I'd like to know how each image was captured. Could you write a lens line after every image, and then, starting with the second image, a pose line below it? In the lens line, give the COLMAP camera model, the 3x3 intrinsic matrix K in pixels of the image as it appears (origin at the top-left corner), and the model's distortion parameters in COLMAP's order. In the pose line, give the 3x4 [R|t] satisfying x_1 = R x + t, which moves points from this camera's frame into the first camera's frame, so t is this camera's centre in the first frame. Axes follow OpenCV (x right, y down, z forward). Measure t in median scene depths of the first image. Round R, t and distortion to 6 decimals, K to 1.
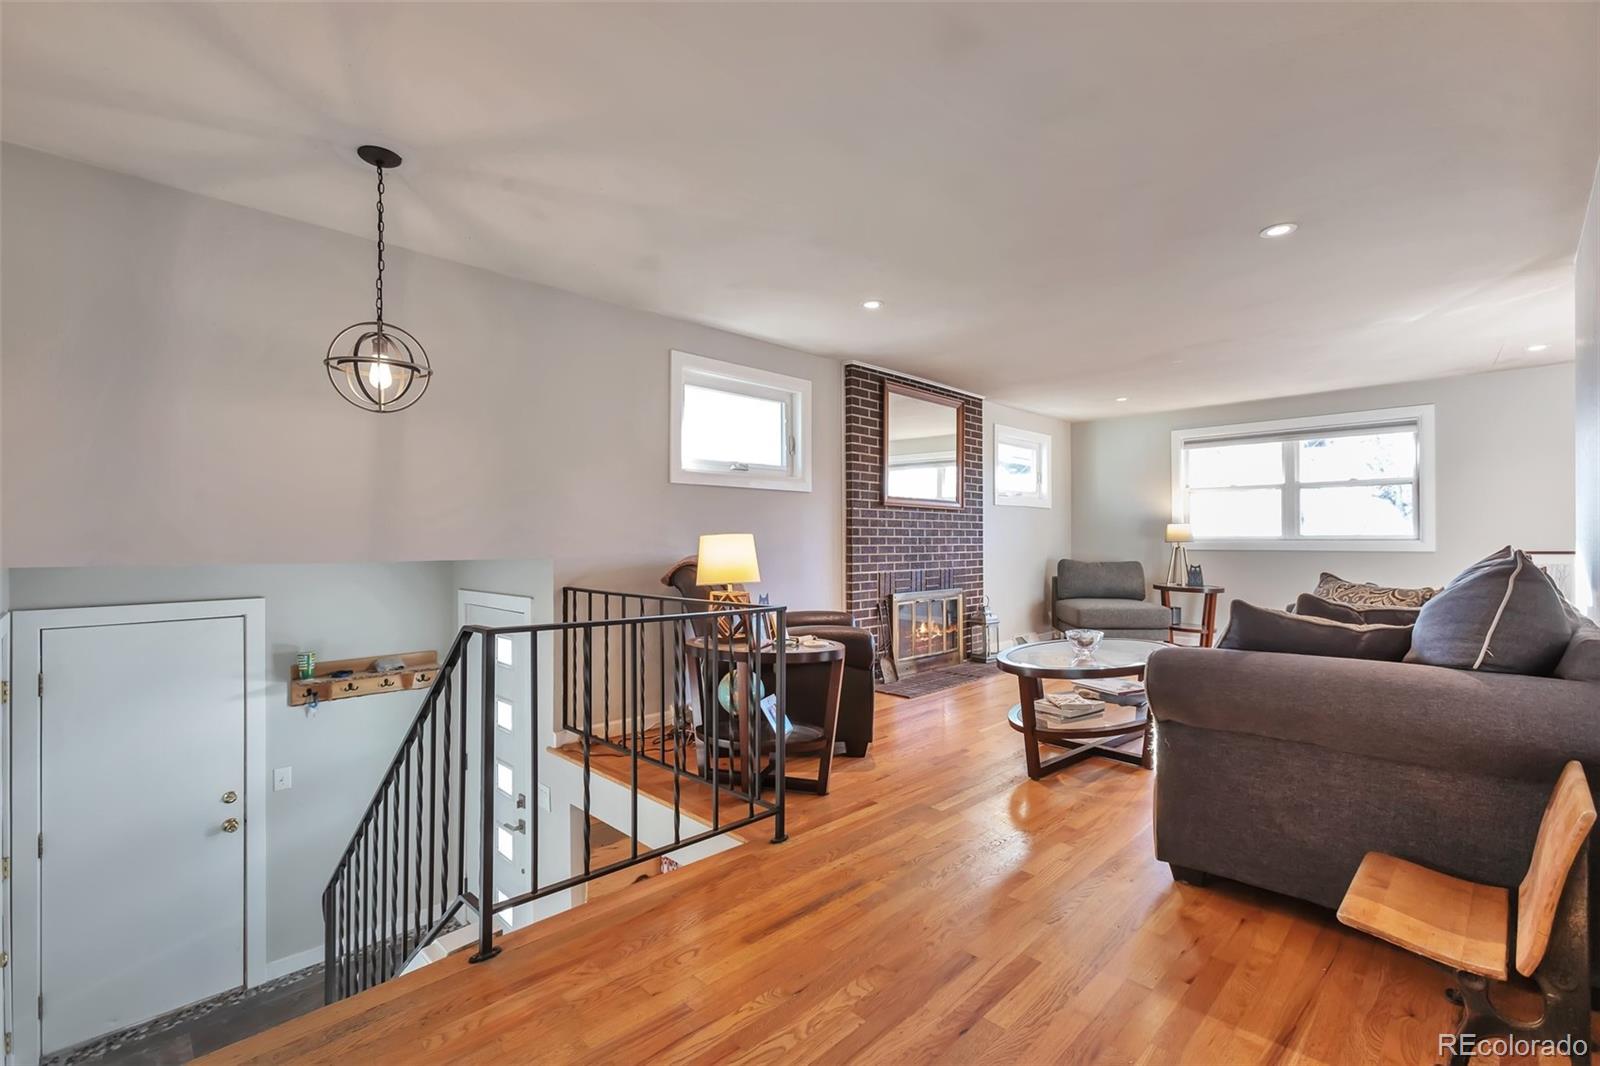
lens RADIAL K [[712.9, 0, 800.0], [0, 712.9, 533.0], [0, 0, 1]] dist [-0.008642, 0.012130]
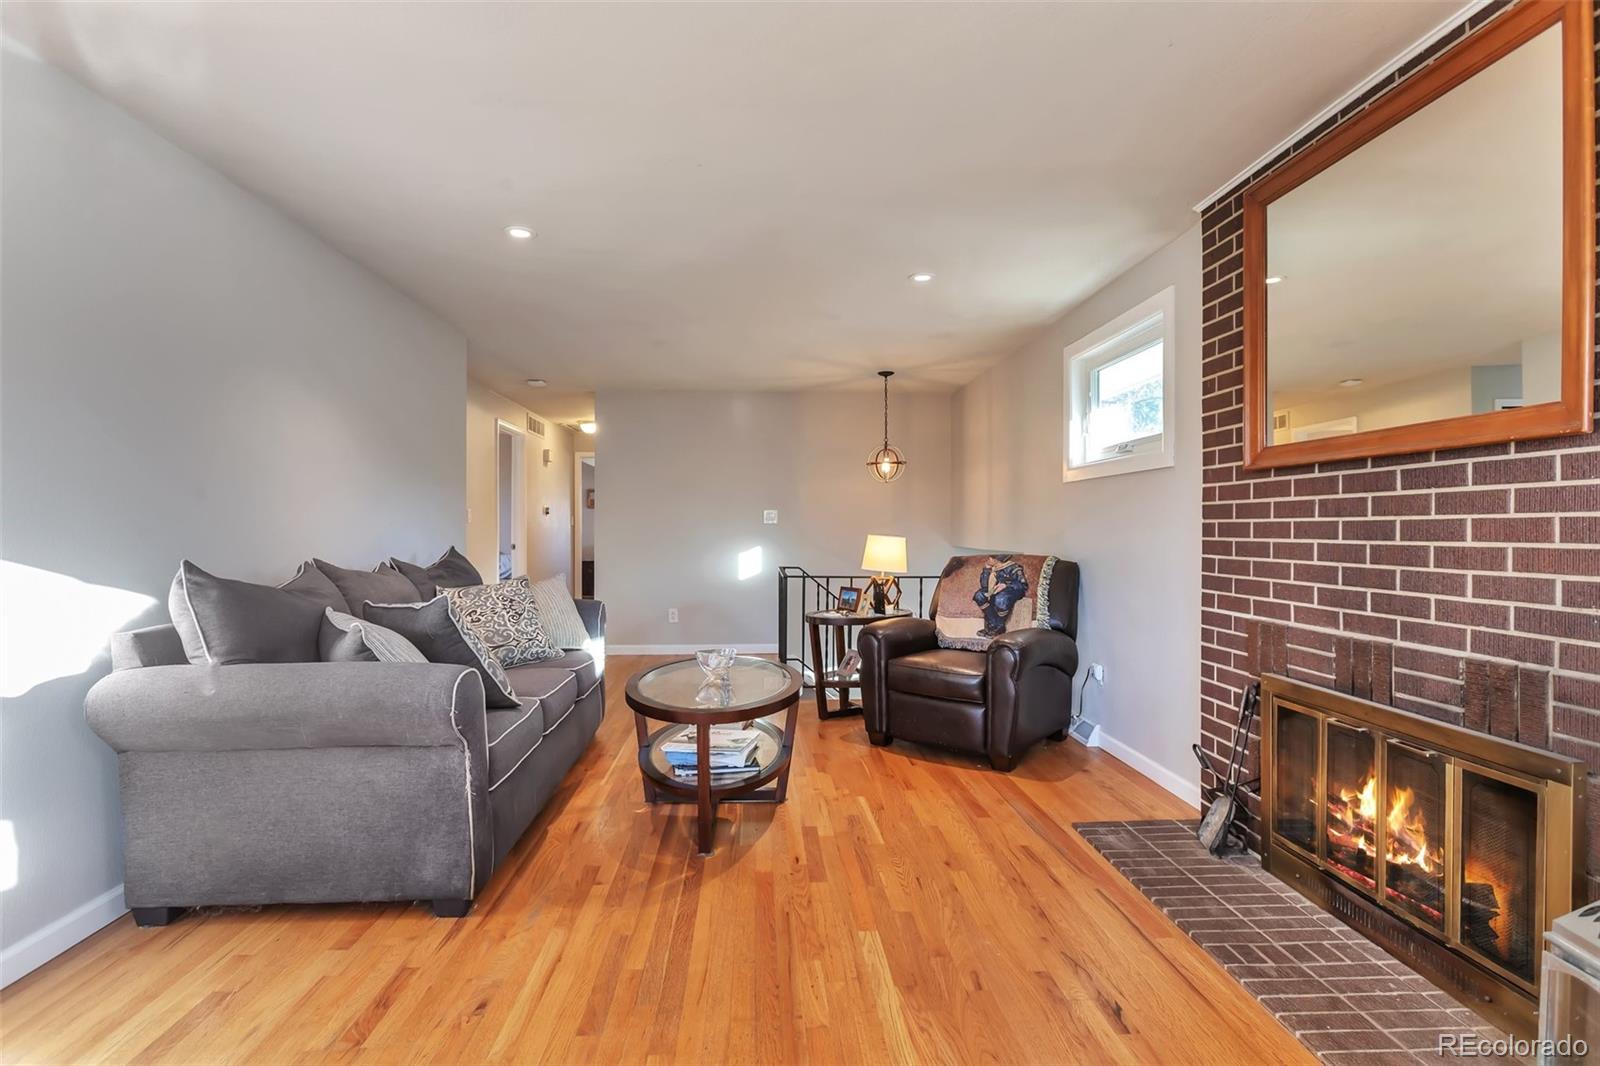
lens RADIAL K [[780.7, 0, 800.0], [0, 780.7, 533.0], [0, 0, 1]] dist [-0.036468, 0.038309]
pose [[-0.671501, 0.002862, -0.740998, 0.597869], [0.004831, 0.999988, -0.000516, -0.000220], [0.740988, -0.003926, -0.671507, 1.000963]]
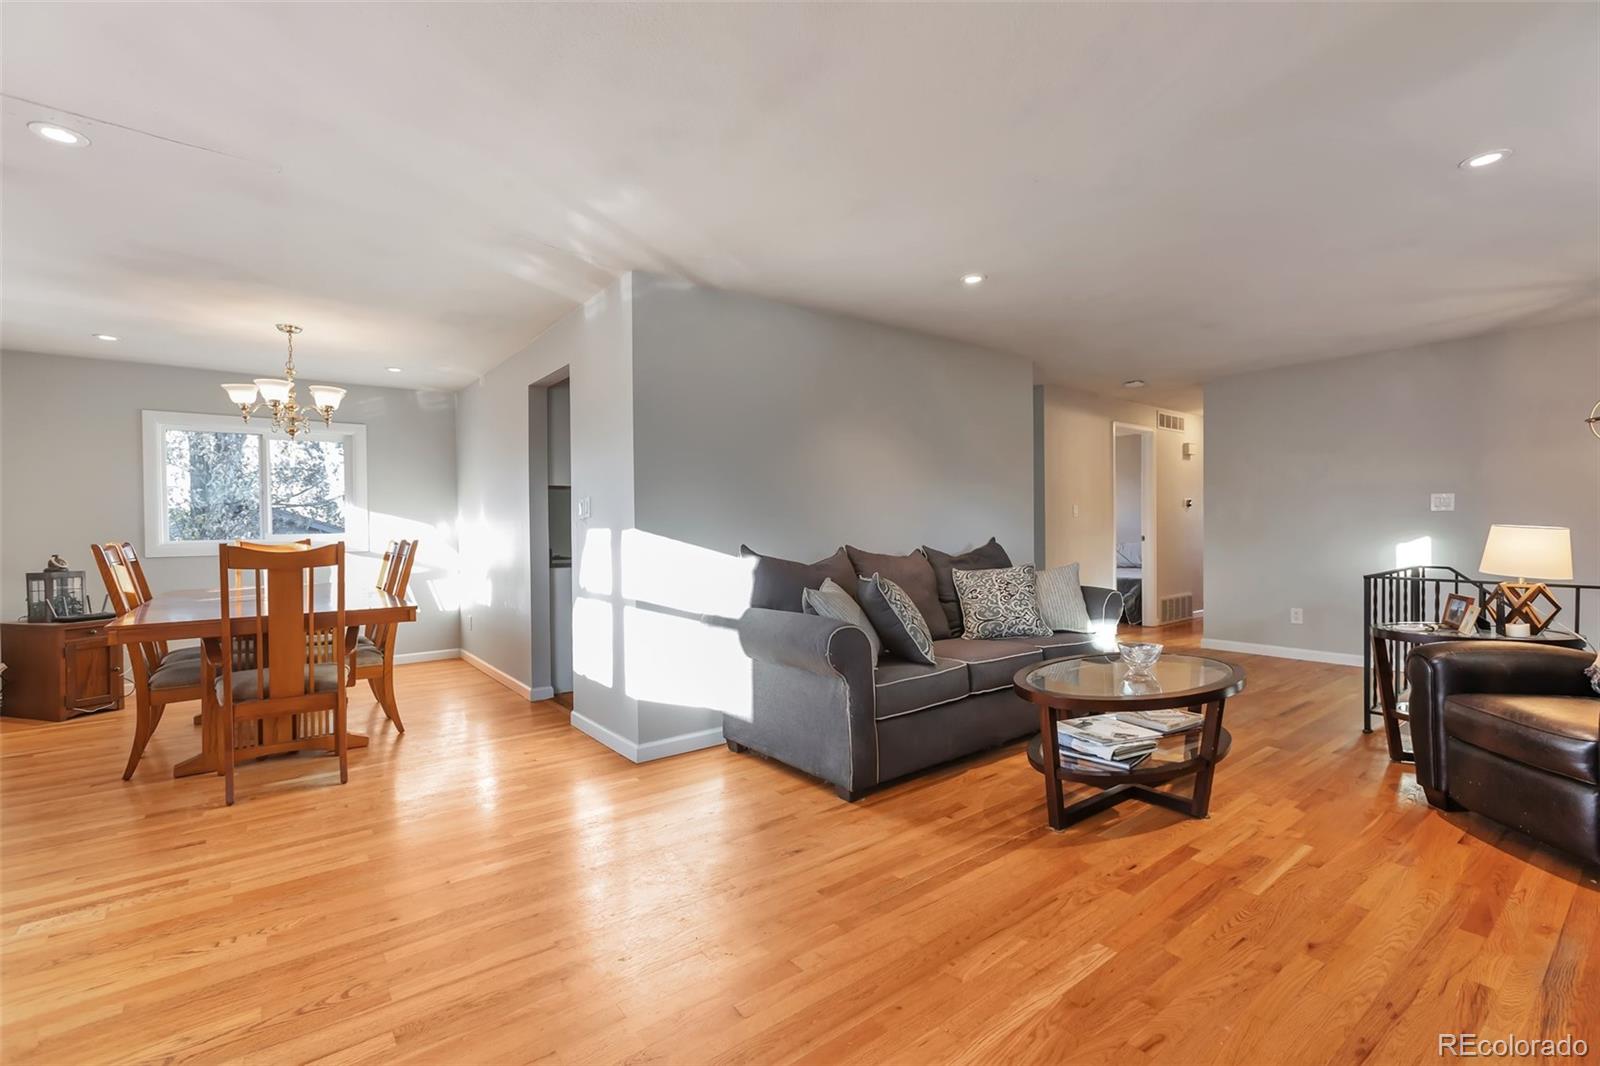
lens RADIAL K [[712.9, 0, 800.0], [0, 712.9, 533.0], [0, 0, 1]] dist [-0.008642, 0.012130]
pose [[-0.991502, 0.010826, 0.129640, 0.403207], [0.011174, 0.999936, 0.001957, 0.000869], [-0.129610, 0.003389, -0.991559, 1.107293]]
